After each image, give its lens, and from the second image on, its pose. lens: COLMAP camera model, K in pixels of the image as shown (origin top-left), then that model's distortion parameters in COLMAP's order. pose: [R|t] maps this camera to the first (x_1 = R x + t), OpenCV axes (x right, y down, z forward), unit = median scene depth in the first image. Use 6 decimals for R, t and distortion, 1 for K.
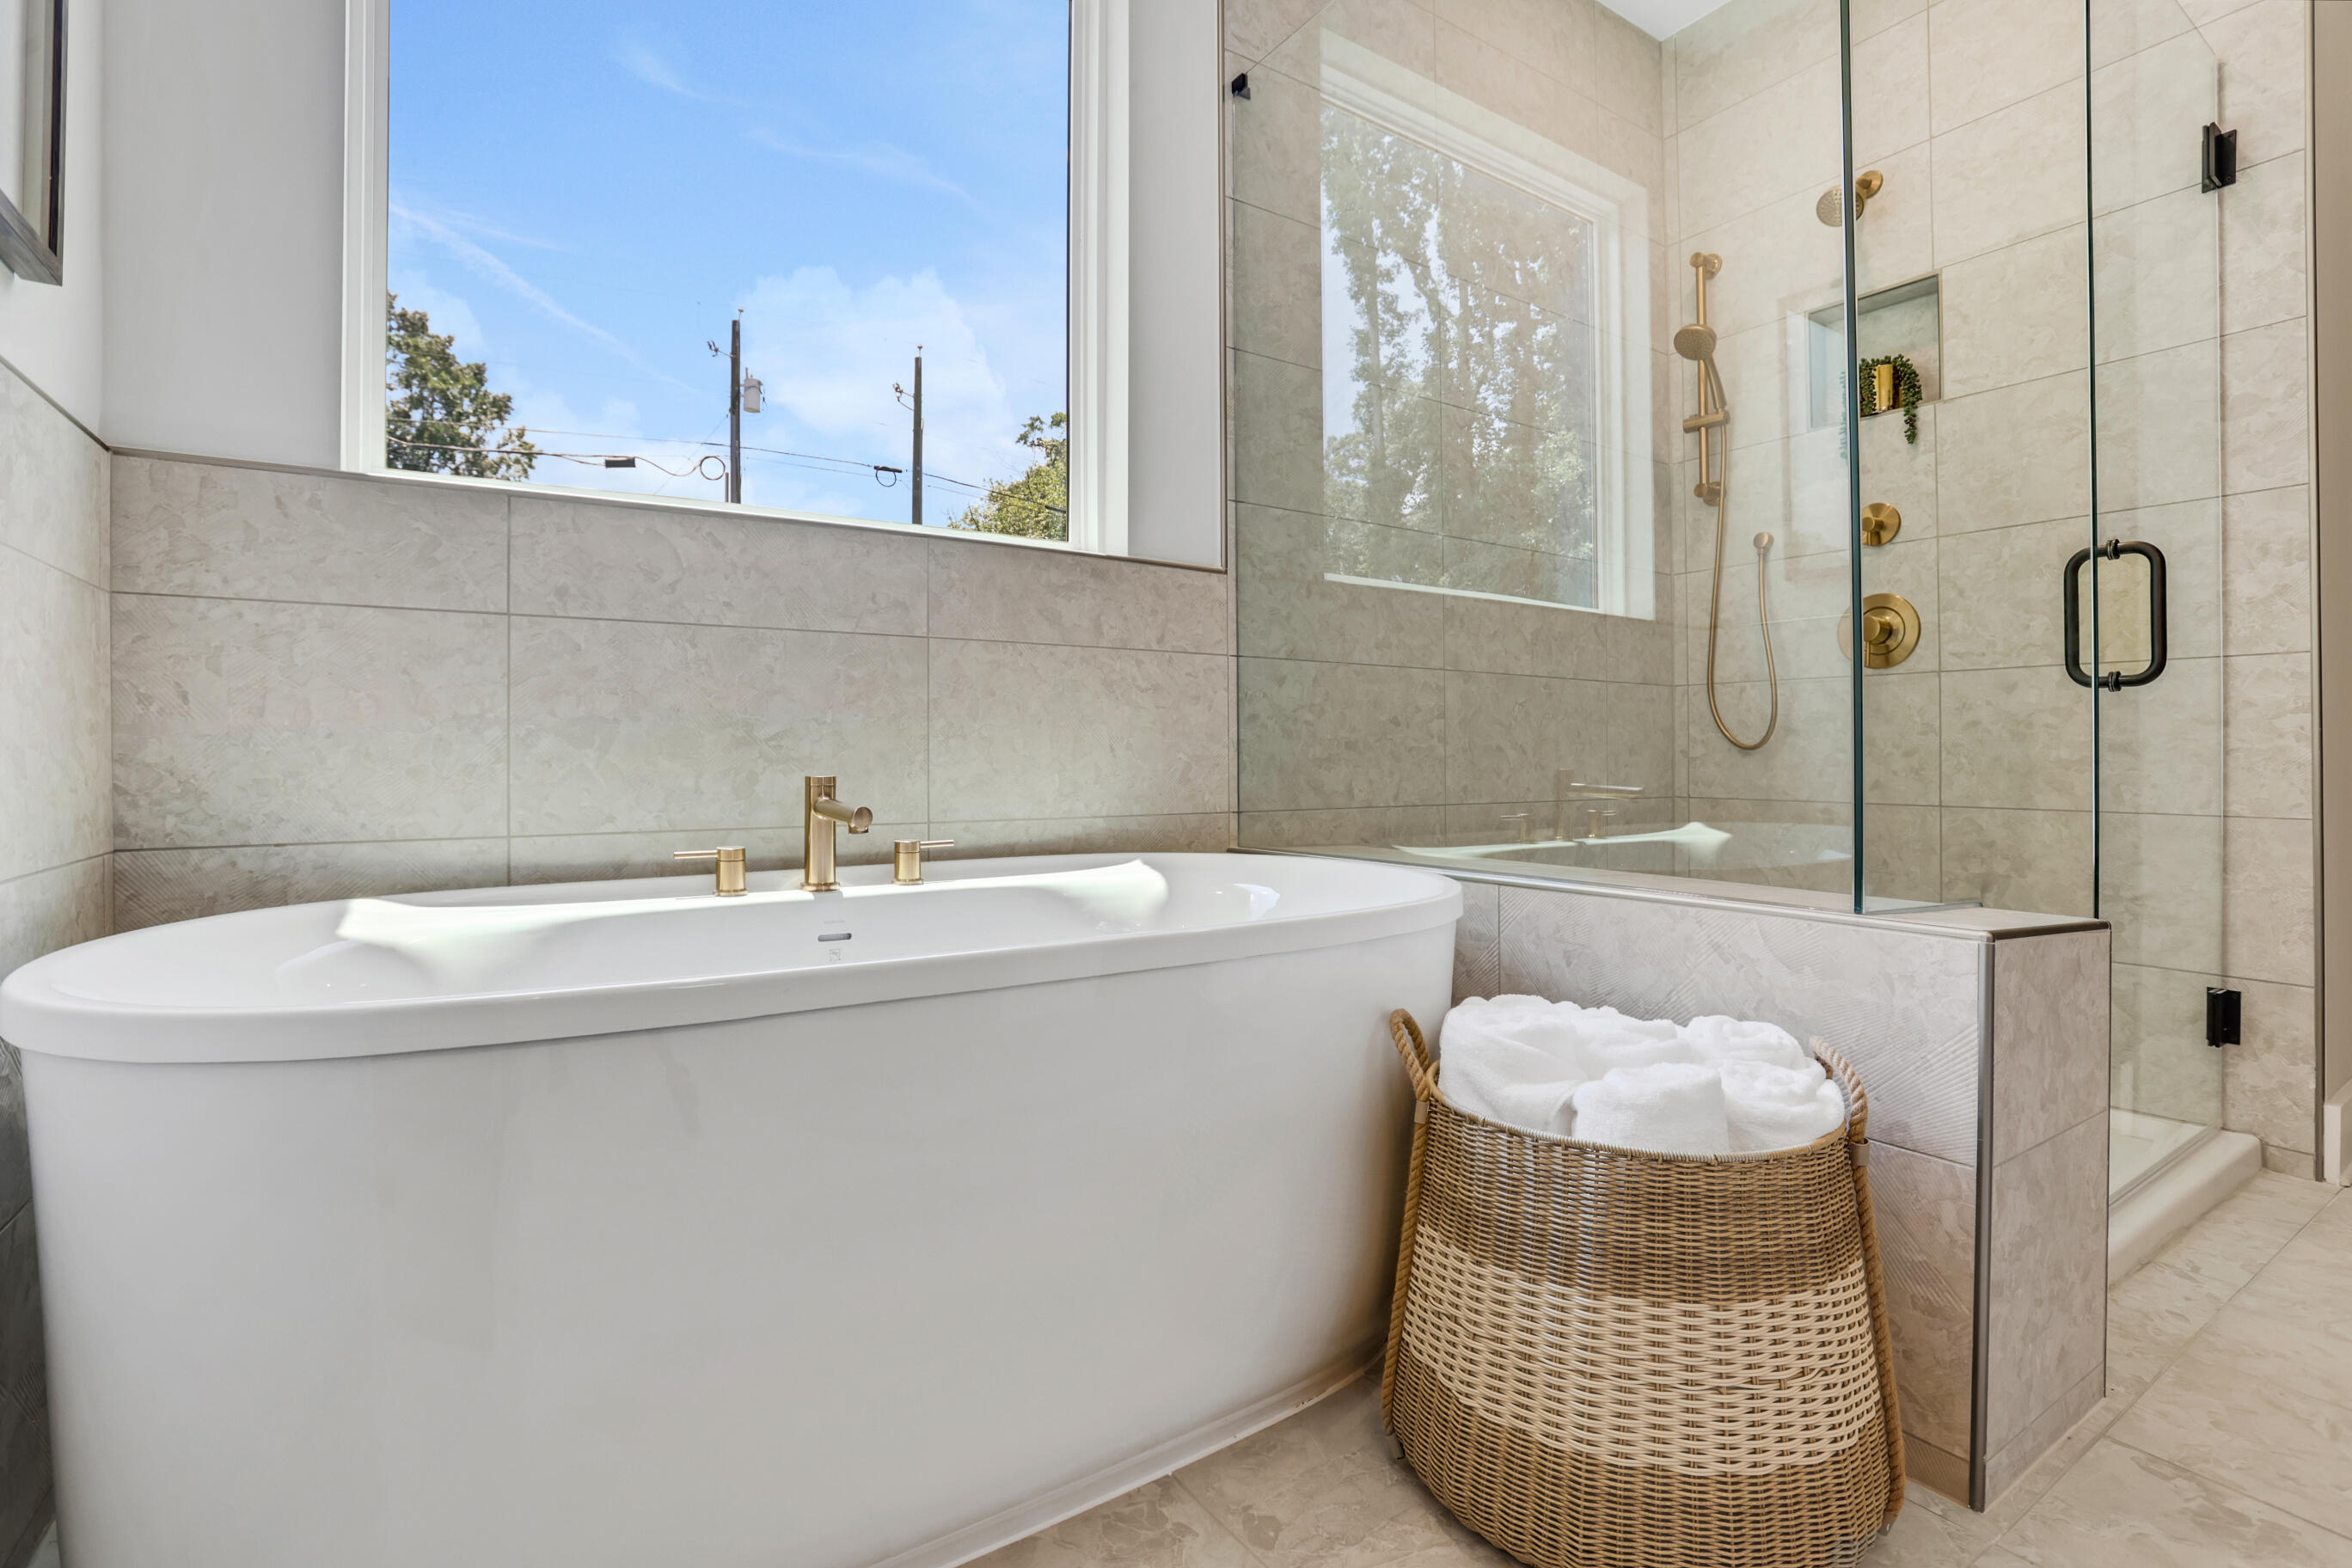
lens RADIAL K [[1077.7, 0, 1177.7], [0, 1077.7, 770.6], [0, 0, 1]] dist [-0.056226, 0.018228]
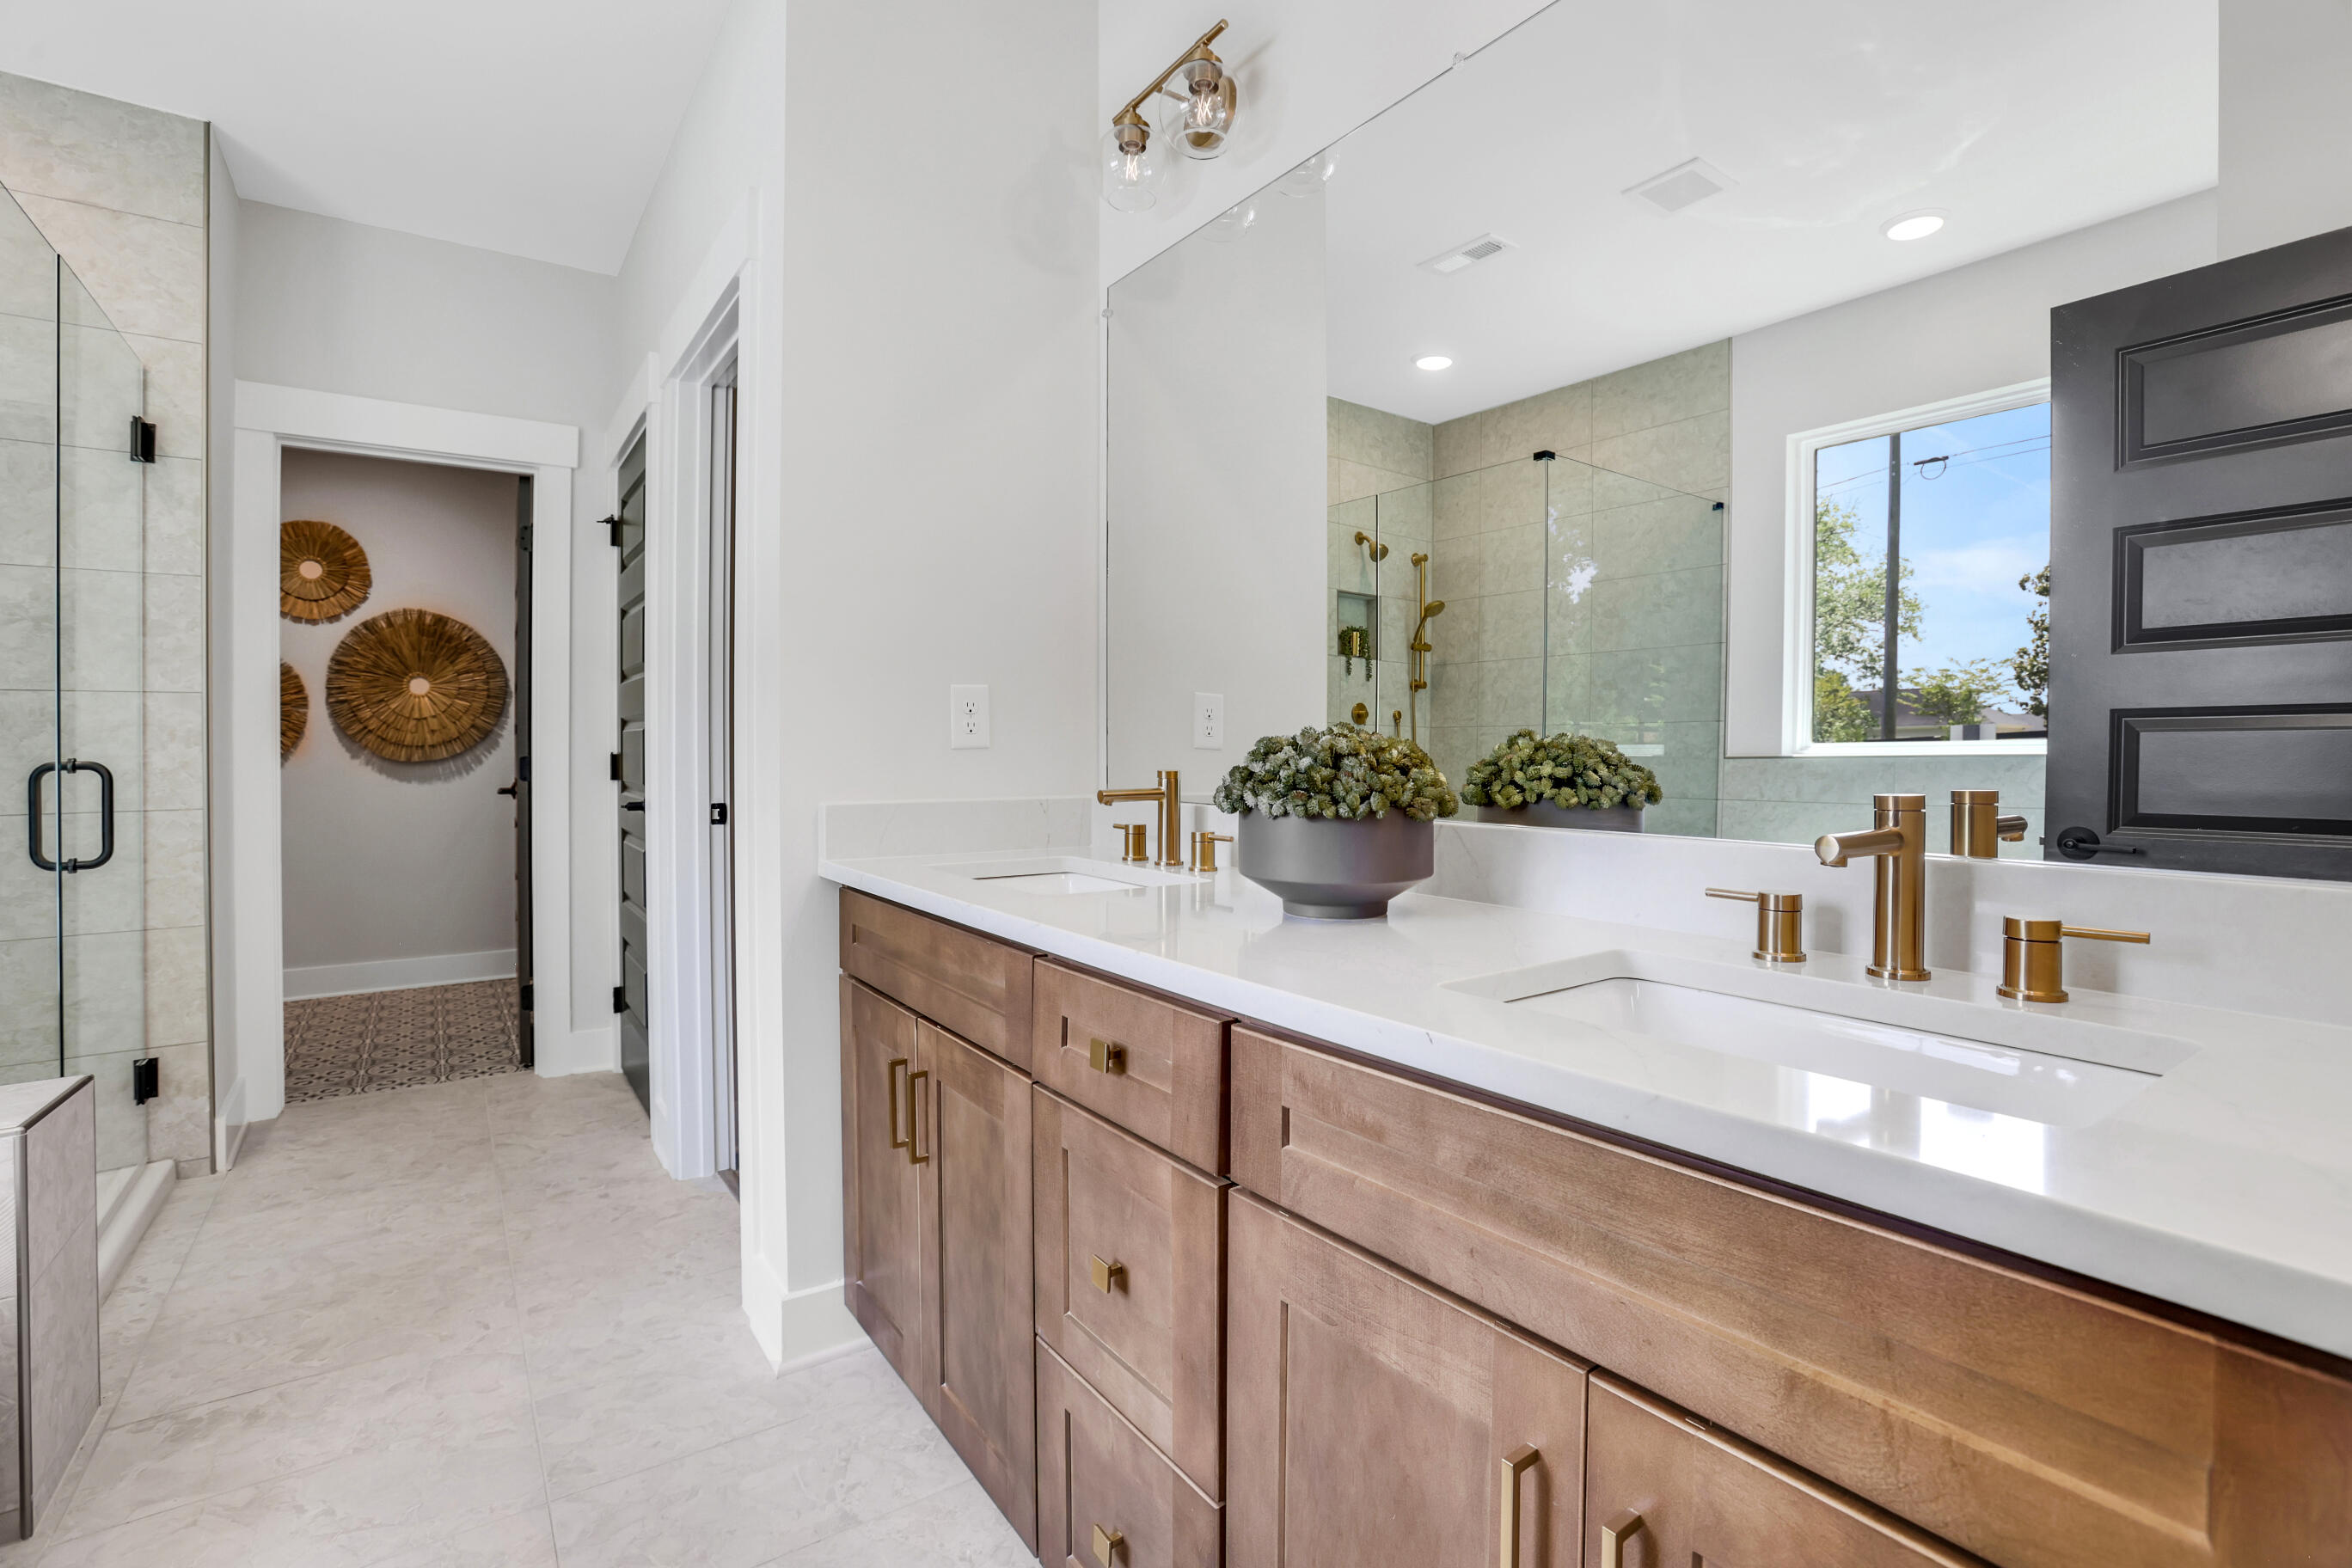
lens RADIAL K [[1078.9, 0, 1167.6], [0, 1078.9, 753.3], [0, 0, 1]] dist [-0.062762, 0.023583]
pose [[-0.030671, -0.009983, 0.999480, -0.373512], [-0.003985, 0.999943, 0.009865, -0.208123], [-0.999522, -0.003681, -0.030709, -0.283998]]
